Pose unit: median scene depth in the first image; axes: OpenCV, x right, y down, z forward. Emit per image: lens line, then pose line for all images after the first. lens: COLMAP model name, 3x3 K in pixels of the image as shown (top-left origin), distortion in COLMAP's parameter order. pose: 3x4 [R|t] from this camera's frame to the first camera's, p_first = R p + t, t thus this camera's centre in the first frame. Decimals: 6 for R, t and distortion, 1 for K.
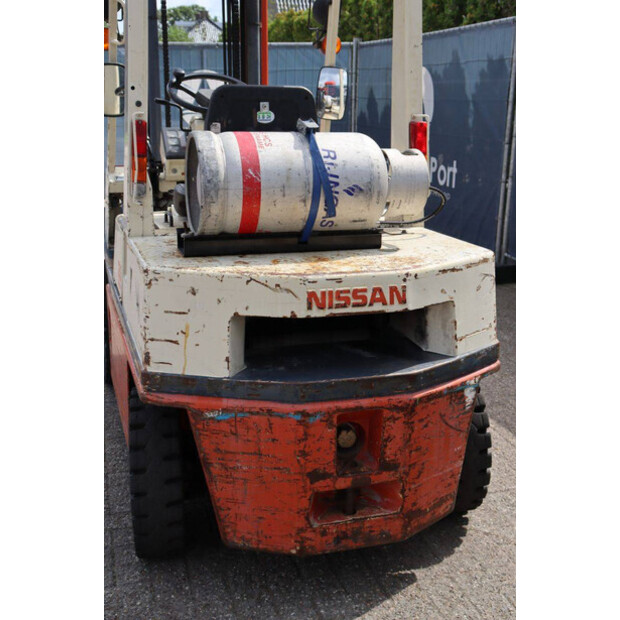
lens RADIAL K [[787.3, 0, 310.0], [0, 787.3, 310.0], [0, 0, 1]] dist [0.006235, 0.004509]
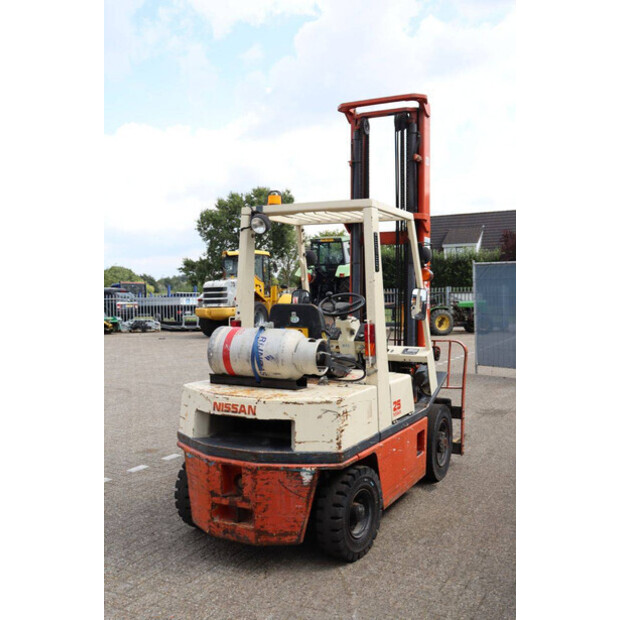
lens RADIAL K [[586.9, 0, 310.0], [0, 586.9, 310.0], [0, 0, 1]] dist [-0.067751, 0.001594]
pose [[0.736754, 0.012984, -0.676036, 1.173156], [-0.166085, 0.972660, -0.162320, -0.047857], [0.655446, 0.231869, 0.718768, -0.026892]]
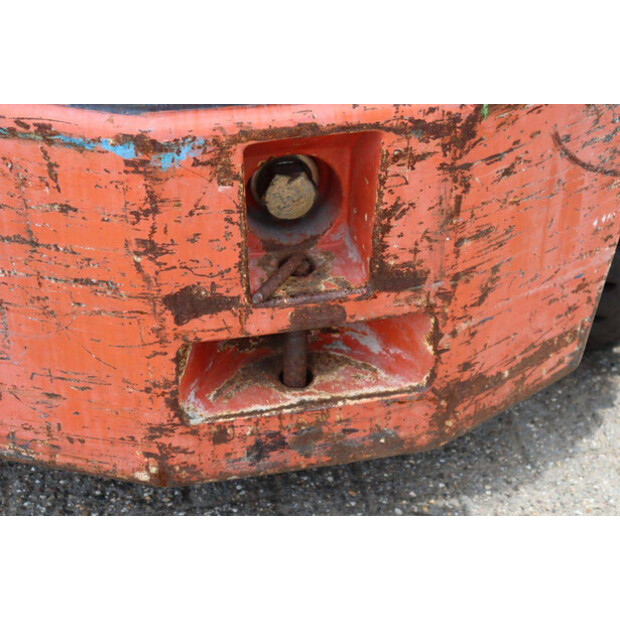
lens RADIAL K [[1433.6, 0, 310.0], [0, 1433.6, 310.0], [0, 0, 1]] dist [0.324117, 0.109403]
pose [[0.997567, 0.040009, -0.057096, 0.099160], [-0.017583, 0.936856, 0.349274, -0.021167], [0.067465, -0.347420, 0.935280, 0.367127]]
